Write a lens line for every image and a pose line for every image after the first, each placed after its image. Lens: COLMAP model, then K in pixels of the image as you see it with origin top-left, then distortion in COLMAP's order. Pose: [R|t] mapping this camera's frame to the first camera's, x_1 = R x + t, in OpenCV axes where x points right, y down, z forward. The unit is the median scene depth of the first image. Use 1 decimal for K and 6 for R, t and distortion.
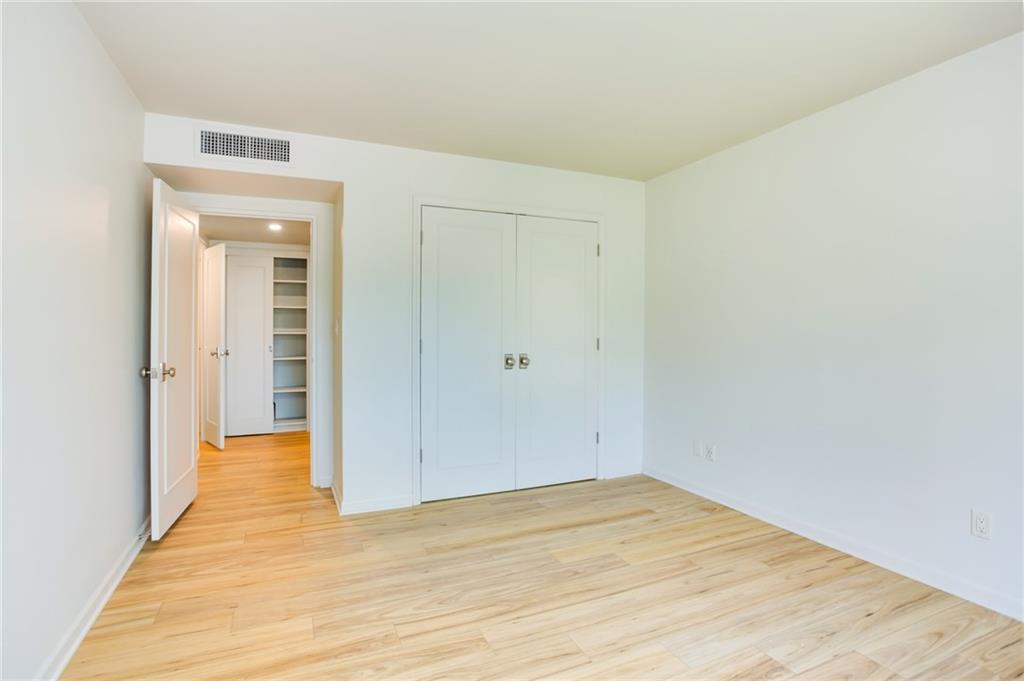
lens RADIAL K [[540.9, 0, 503.7], [0, 540.9, 323.6], [0, 0, 1]] dist [-0.068972, 0.030411]
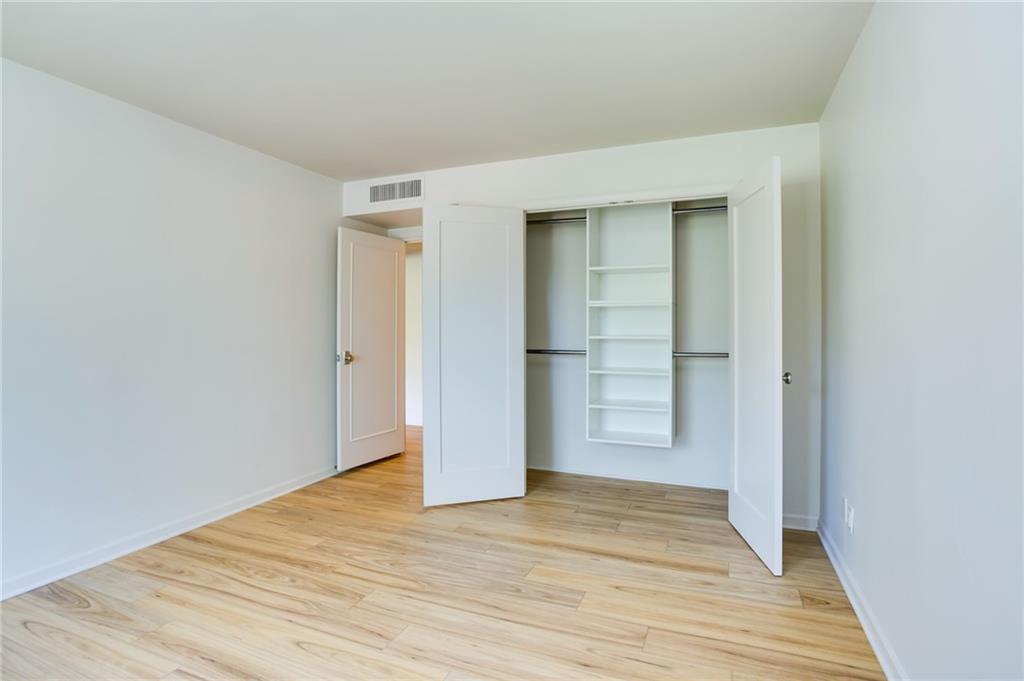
lens RADIAL K [[540.9, 0, 503.7], [0, 540.9, 323.6], [0, 0, 1]] dist [-0.068972, 0.030411]
pose [[0.662493, -0.005524, -0.749048, 0.805087], [0.008367, 0.999965, 0.000026, -0.000663], [0.749021, -0.006285, 0.662516, 0.358217]]
